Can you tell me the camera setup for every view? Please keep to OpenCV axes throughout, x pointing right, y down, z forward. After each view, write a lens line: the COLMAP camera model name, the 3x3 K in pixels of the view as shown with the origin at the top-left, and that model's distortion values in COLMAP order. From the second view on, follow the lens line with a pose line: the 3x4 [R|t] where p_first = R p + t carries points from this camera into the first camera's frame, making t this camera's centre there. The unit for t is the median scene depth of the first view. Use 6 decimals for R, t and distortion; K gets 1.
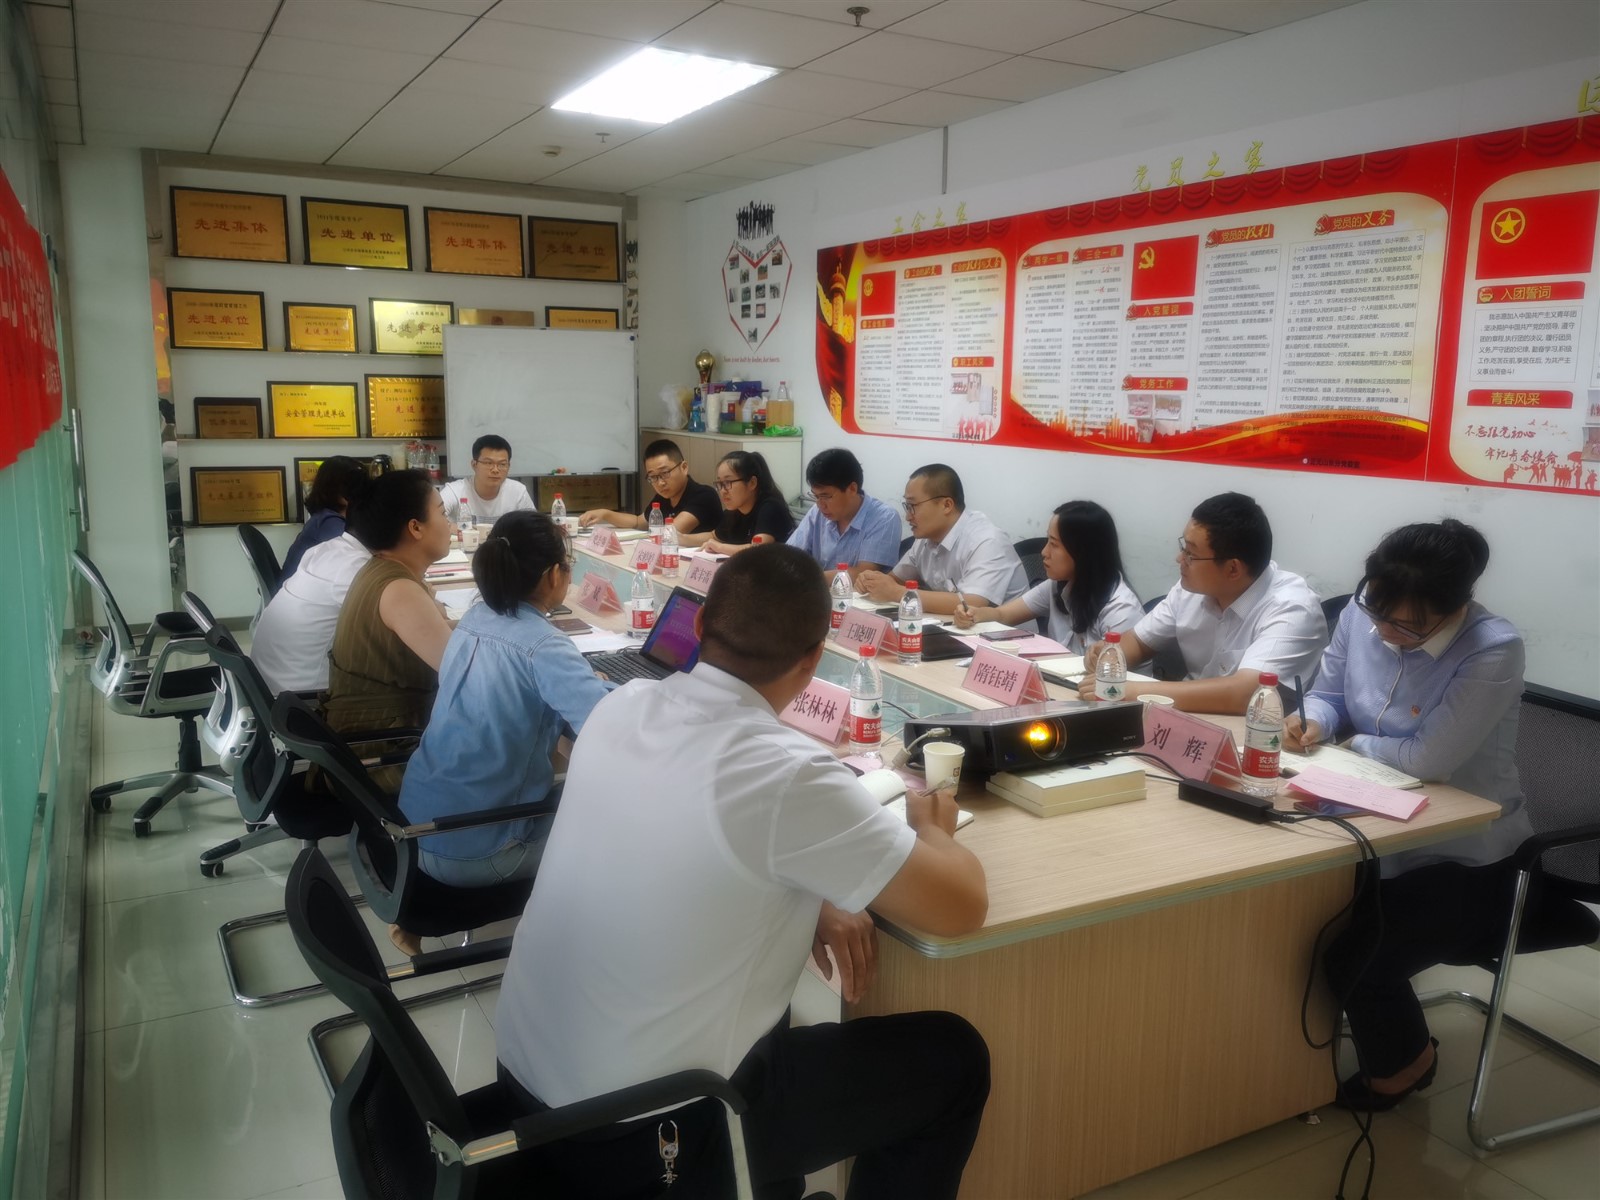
lens RADIAL K [[1241.7, 0, 791.9], [0, 1241.7, 603.8], [0, 0, 1]] dist [0.064375, -0.073003]
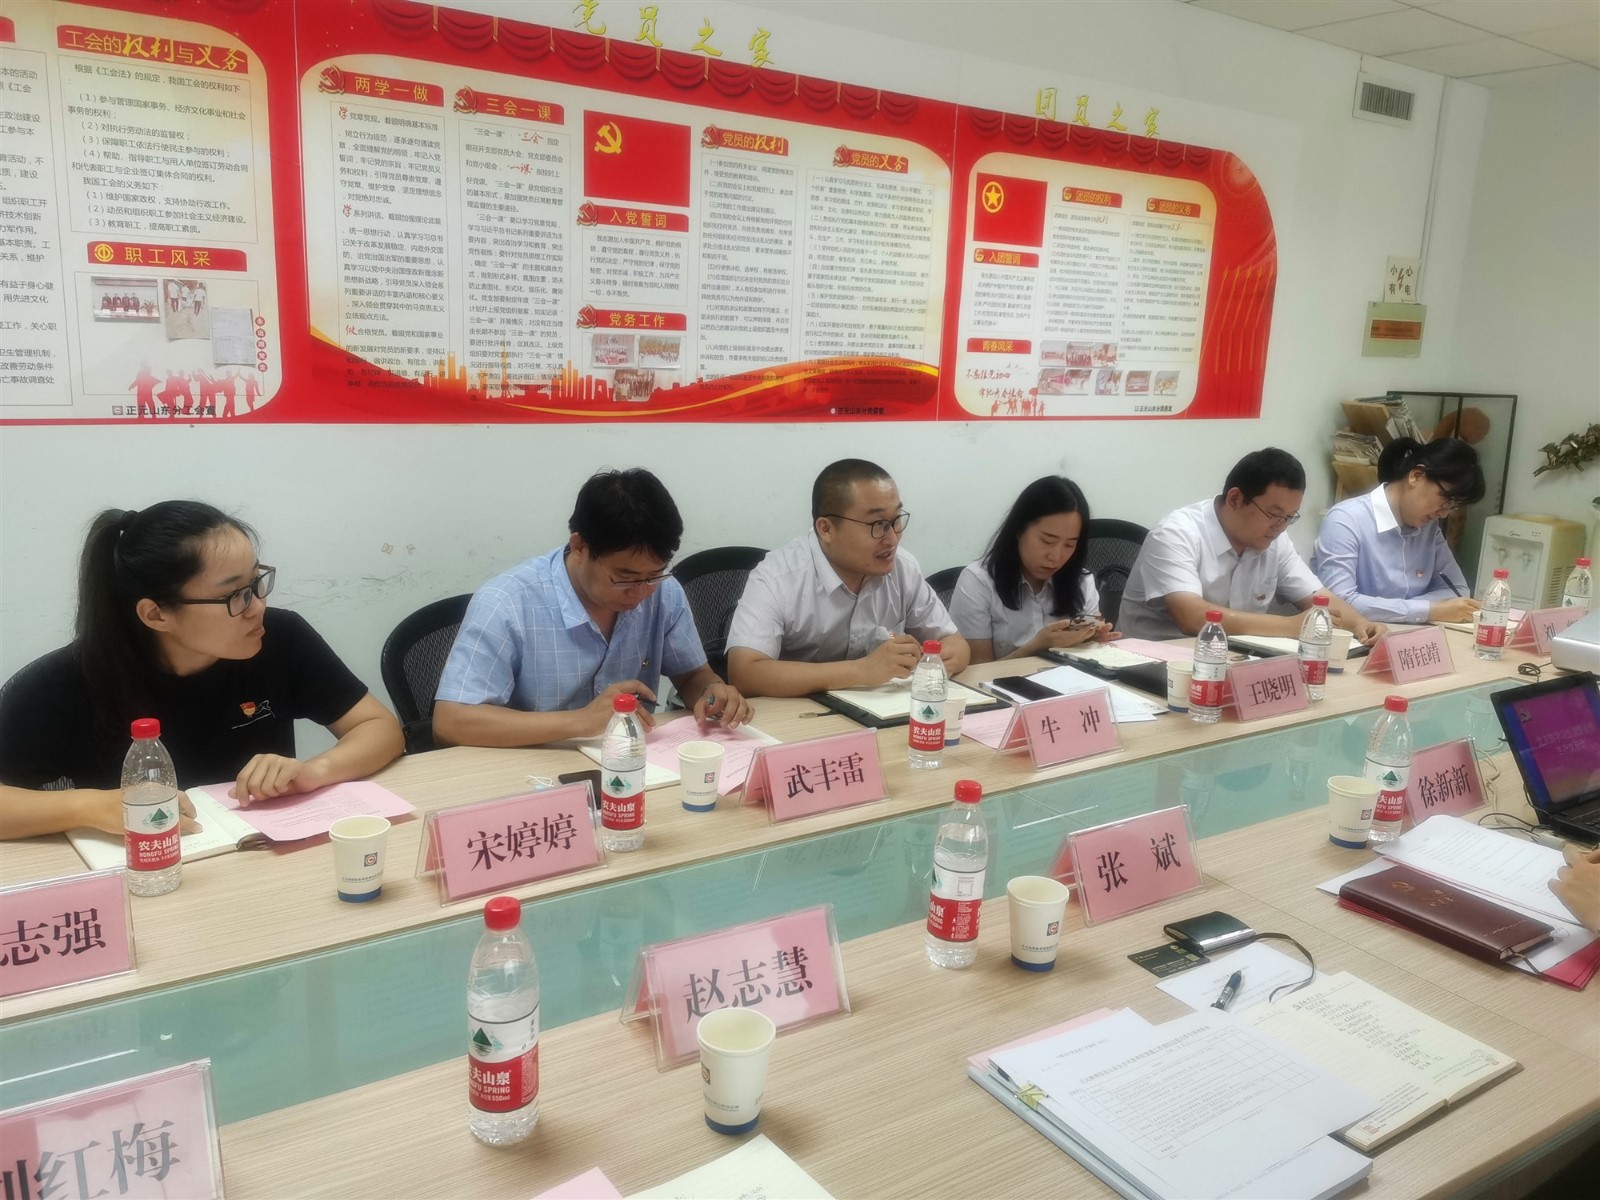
lens RADIAL K [[1241.7, 0, 814.8], [0, 1241.7, 551.7], [0, 0, 1]] dist [0.064375, -0.073003]
pose [[-0.116337, -0.215151, 0.969627, -0.492441], [0.116765, 0.966523, 0.228472, -0.217142], [-0.986322, 0.139798, -0.087320, 1.066224]]
